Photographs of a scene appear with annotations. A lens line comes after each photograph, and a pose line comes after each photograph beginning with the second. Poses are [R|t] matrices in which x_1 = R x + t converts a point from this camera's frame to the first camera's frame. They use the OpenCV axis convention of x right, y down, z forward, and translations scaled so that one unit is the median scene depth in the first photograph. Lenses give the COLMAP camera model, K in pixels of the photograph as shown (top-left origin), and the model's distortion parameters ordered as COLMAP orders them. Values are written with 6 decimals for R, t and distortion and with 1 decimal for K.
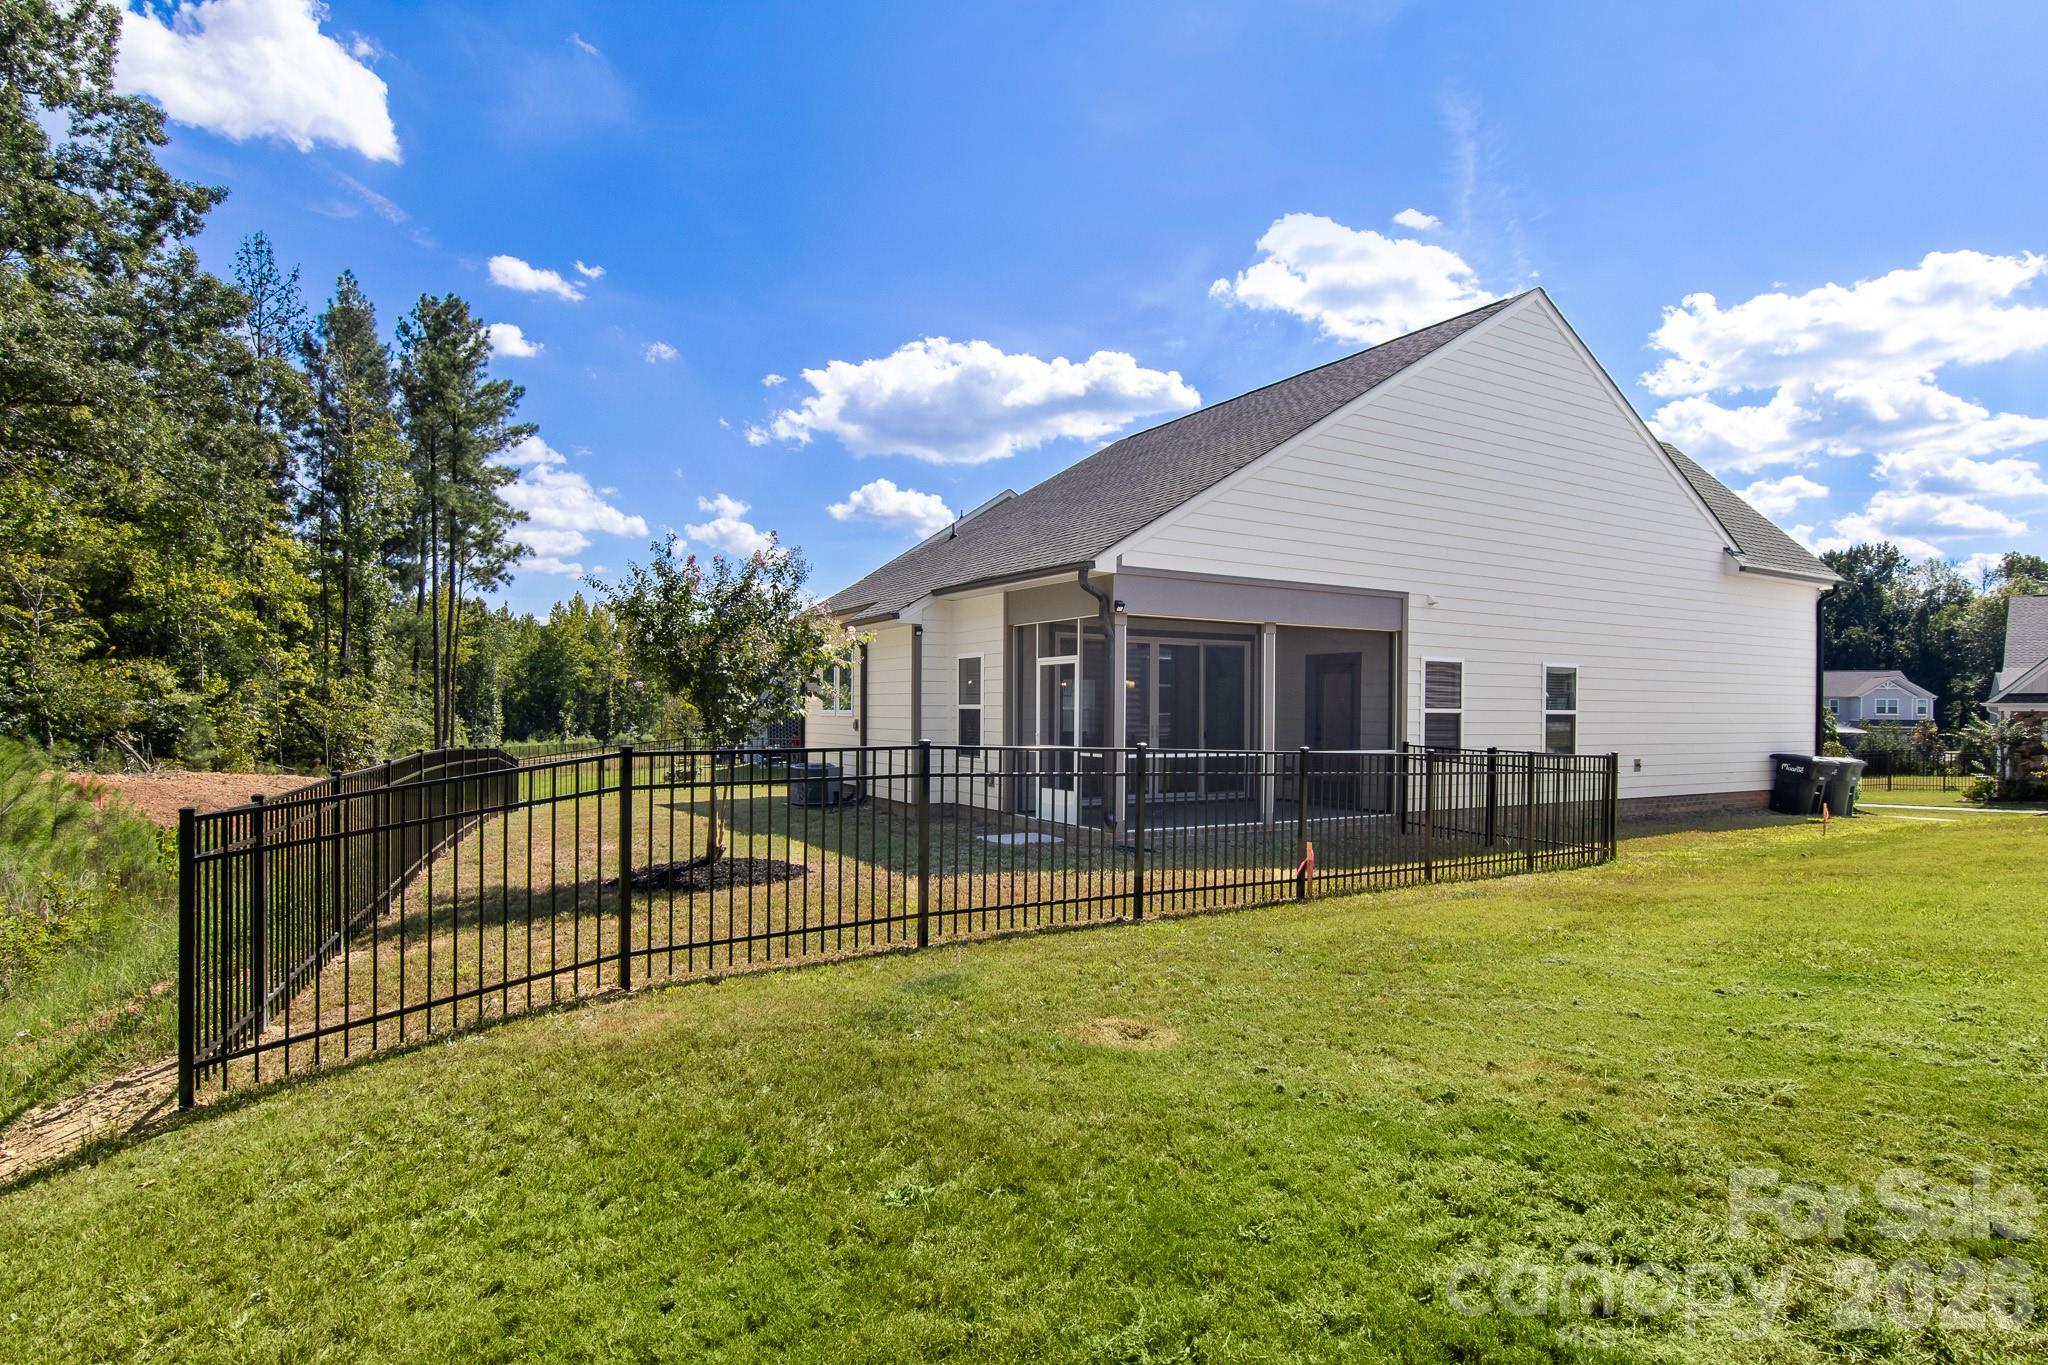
lens RADIAL K [[1072.1, 0, 1026.6], [0, 1072.1, 718.4], [0, 0, 1]] dist [-0.000219, 0.000140]
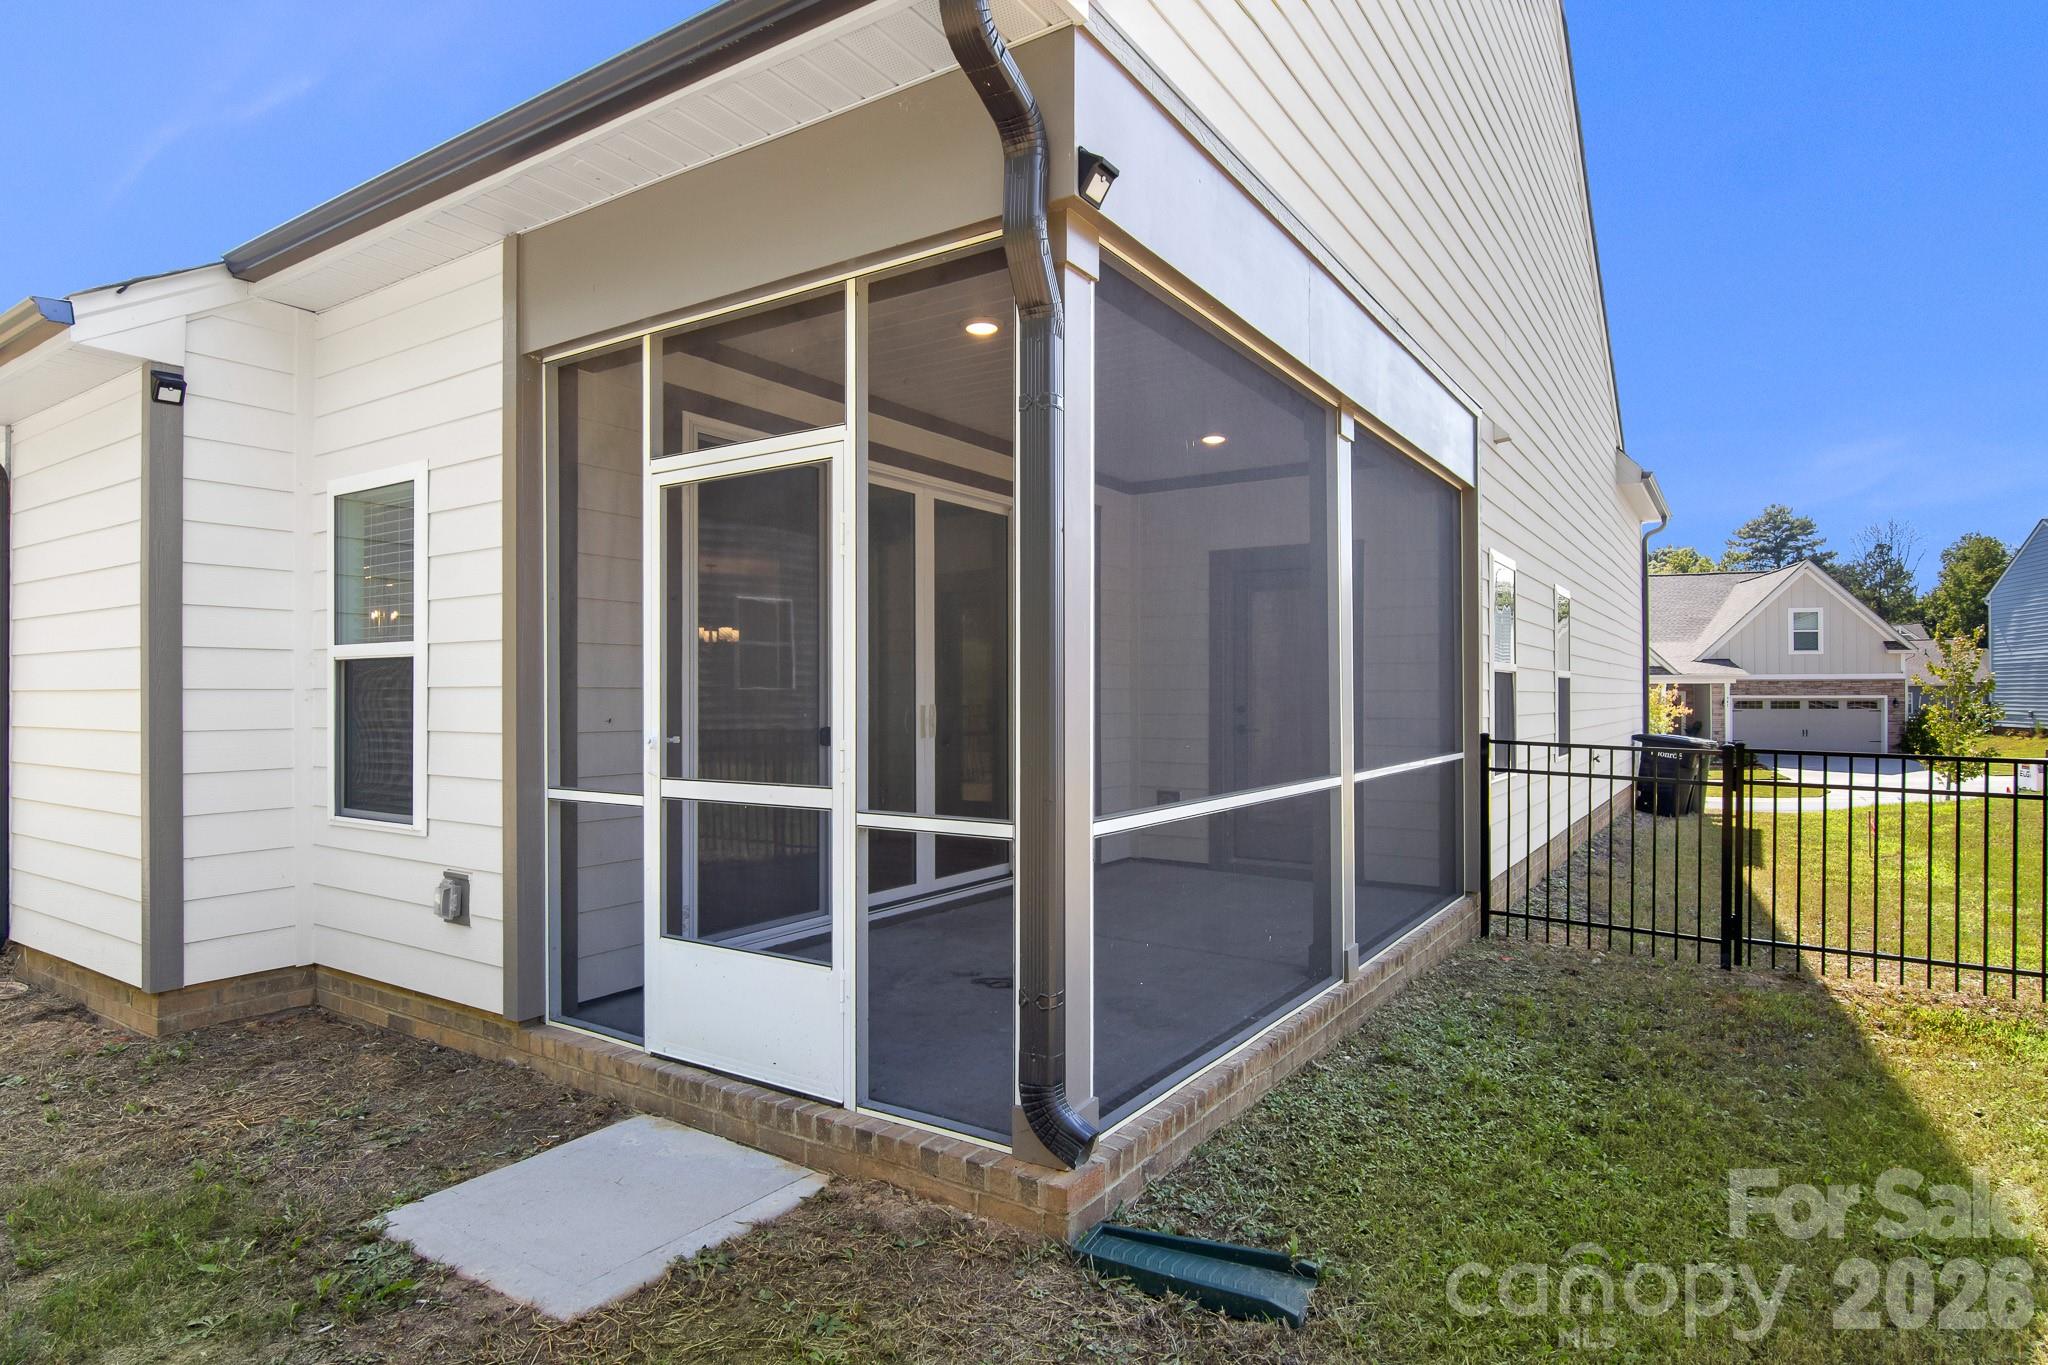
lens RADIAL K [[1135.0, 0, 1021.2], [0, 1135.0, 709.8], [0, 0, 1]] dist [-0.027672, -0.000275]
pose [[0.900006, -0.015673, 0.435597, -0.028936], [0.013342, 0.999876, 0.008410, 0.005319], [-0.435674, -0.001758, 0.900103, 0.671881]]
